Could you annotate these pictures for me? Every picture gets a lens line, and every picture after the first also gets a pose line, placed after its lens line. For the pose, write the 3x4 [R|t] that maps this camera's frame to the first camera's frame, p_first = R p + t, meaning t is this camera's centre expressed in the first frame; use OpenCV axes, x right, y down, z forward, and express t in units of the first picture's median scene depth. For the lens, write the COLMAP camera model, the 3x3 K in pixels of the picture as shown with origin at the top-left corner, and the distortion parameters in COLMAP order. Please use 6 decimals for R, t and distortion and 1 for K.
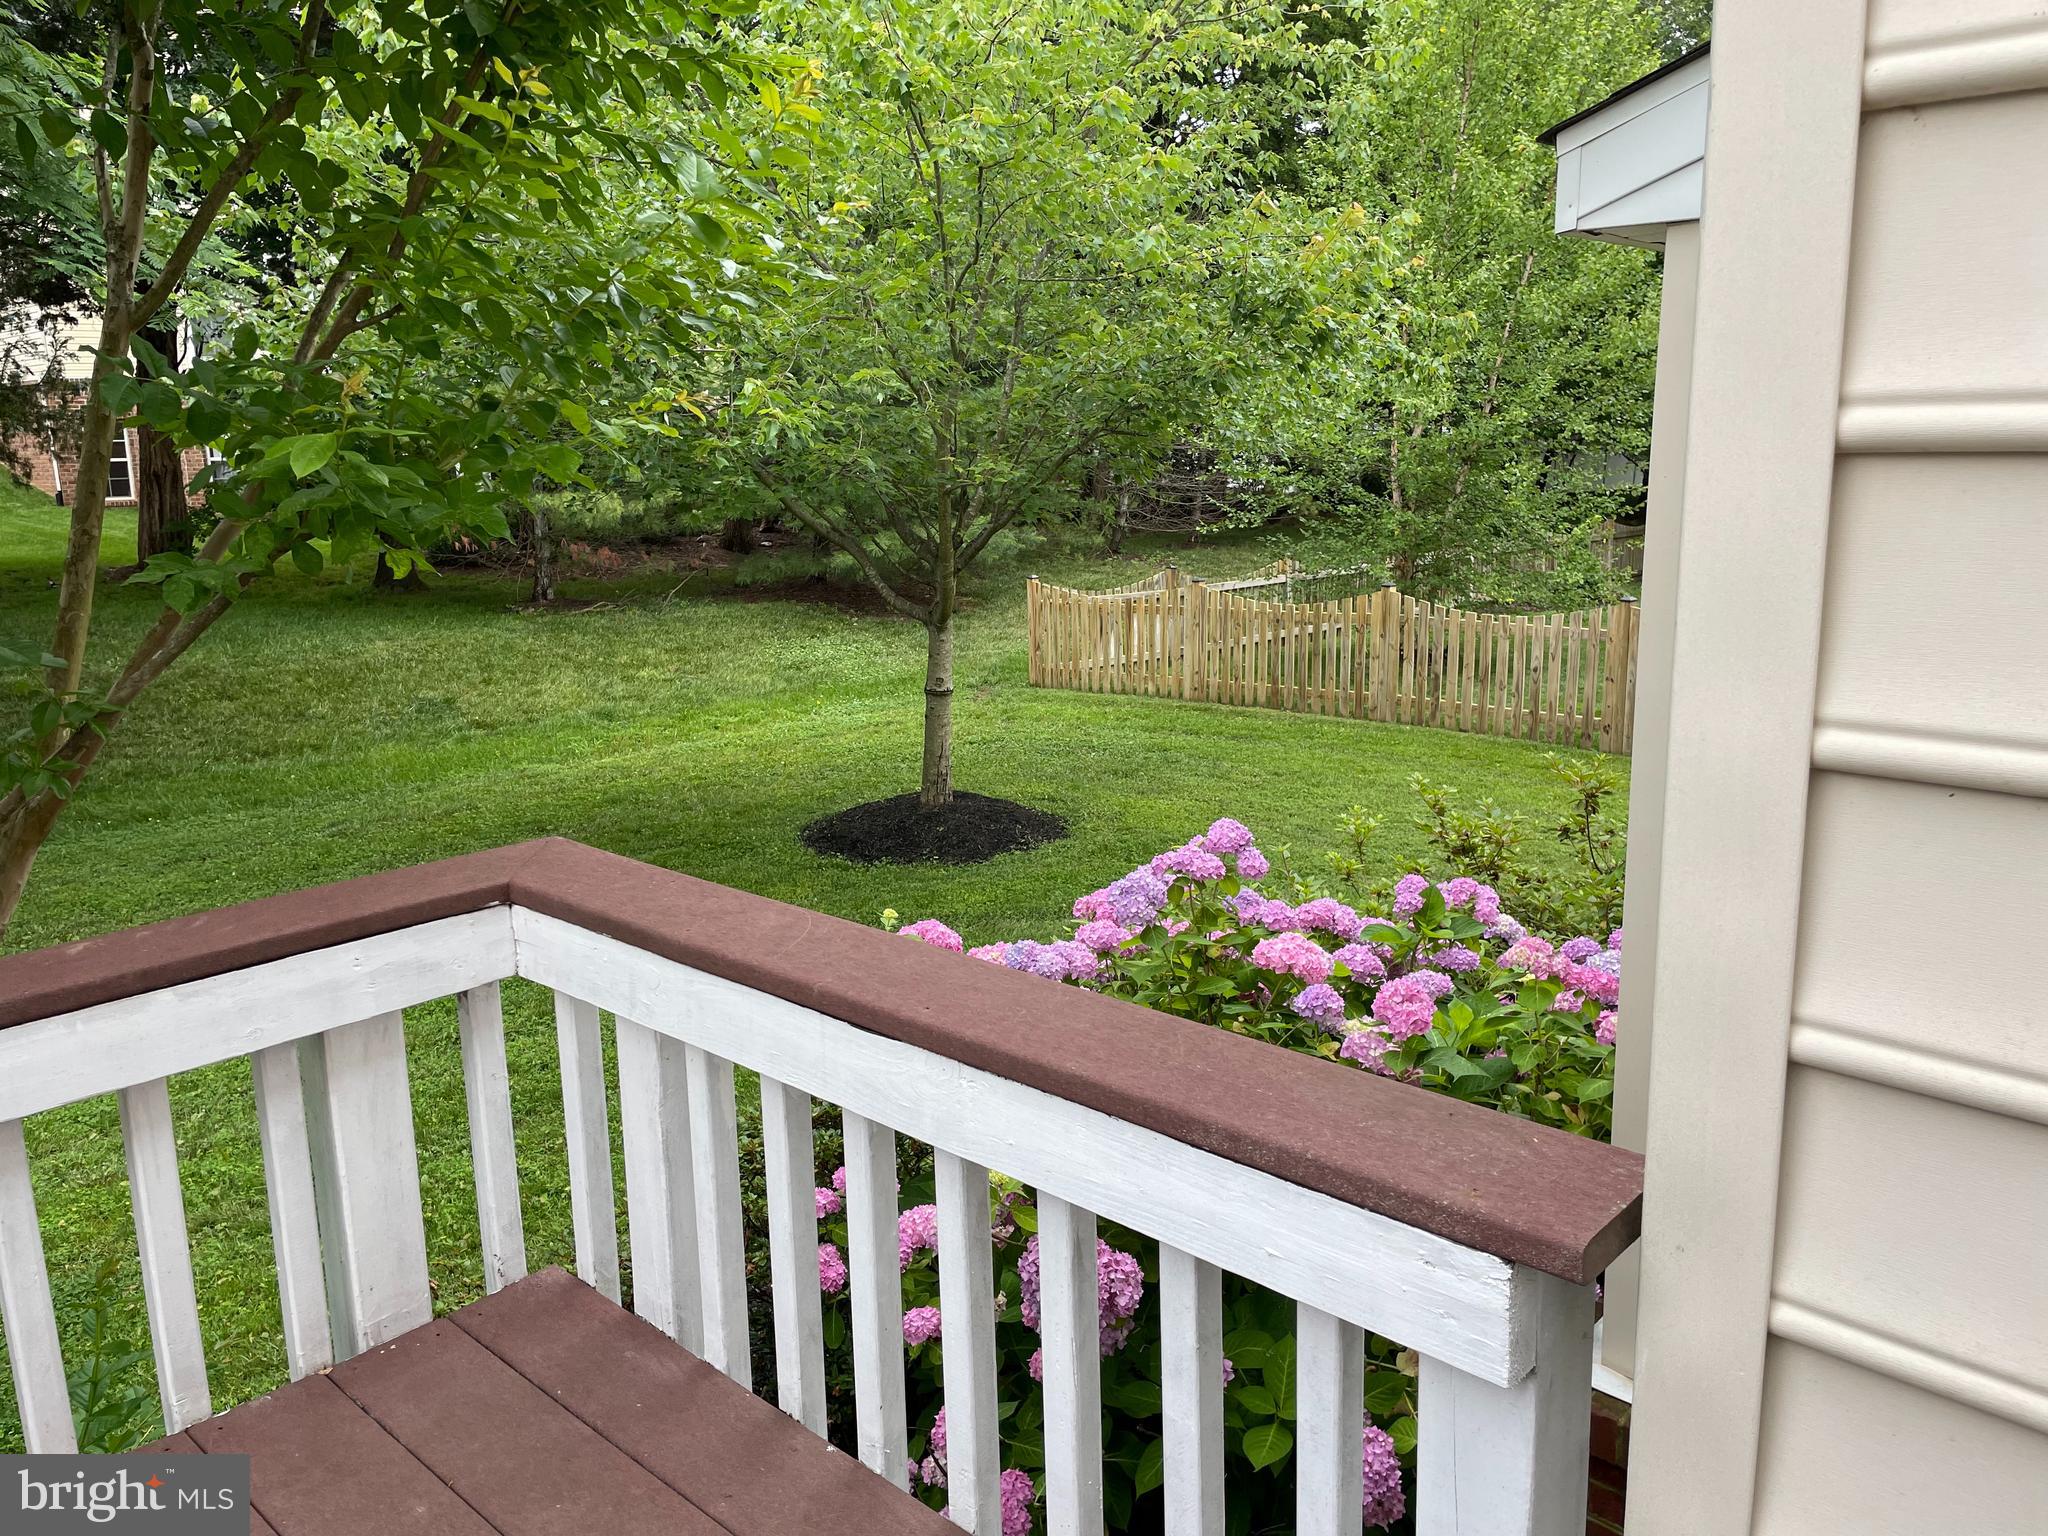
lens RADIAL K [[1569.9, 0, 1016.2], [0, 1569.9, 745.0], [0, 0, 1]] dist [0.102835, -0.137149]
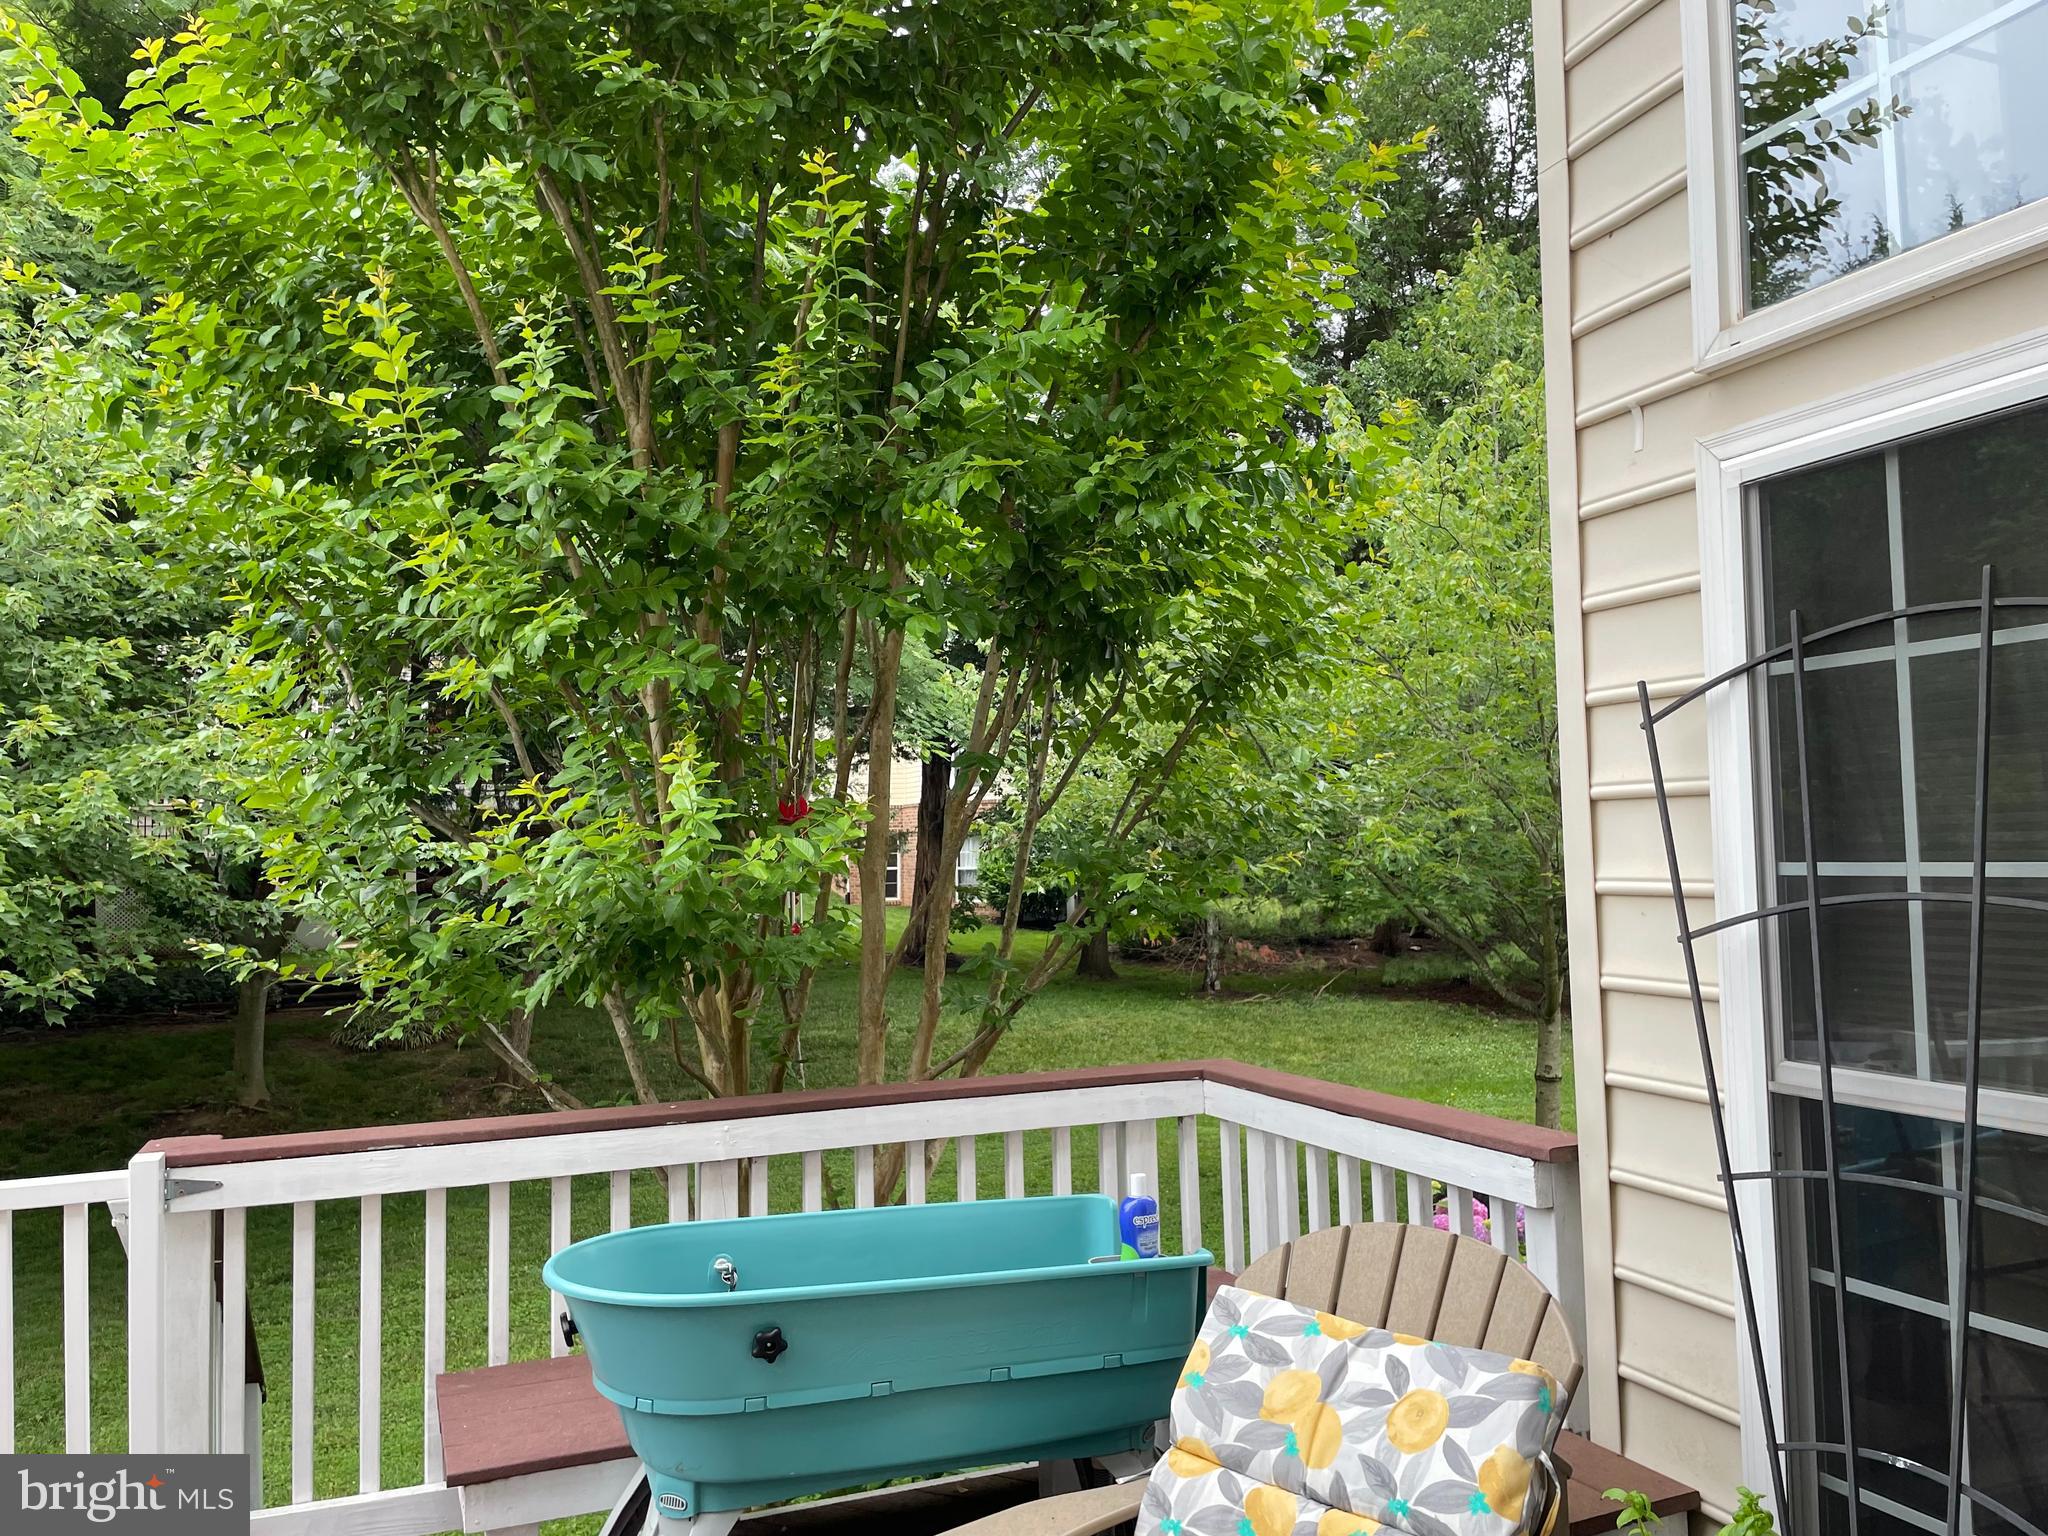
lens RADIAL K [[1569.9, 0, 1016.2], [0, 1569.9, 745.0], [0, 0, 1]] dist [0.102835, -0.137149]
pose [[0.916617, -0.023343, -0.399085, 0.035734], [-0.078482, 0.968360, -0.236898, 0.020071], [0.391987, 0.248465, 0.885783, -0.125639]]
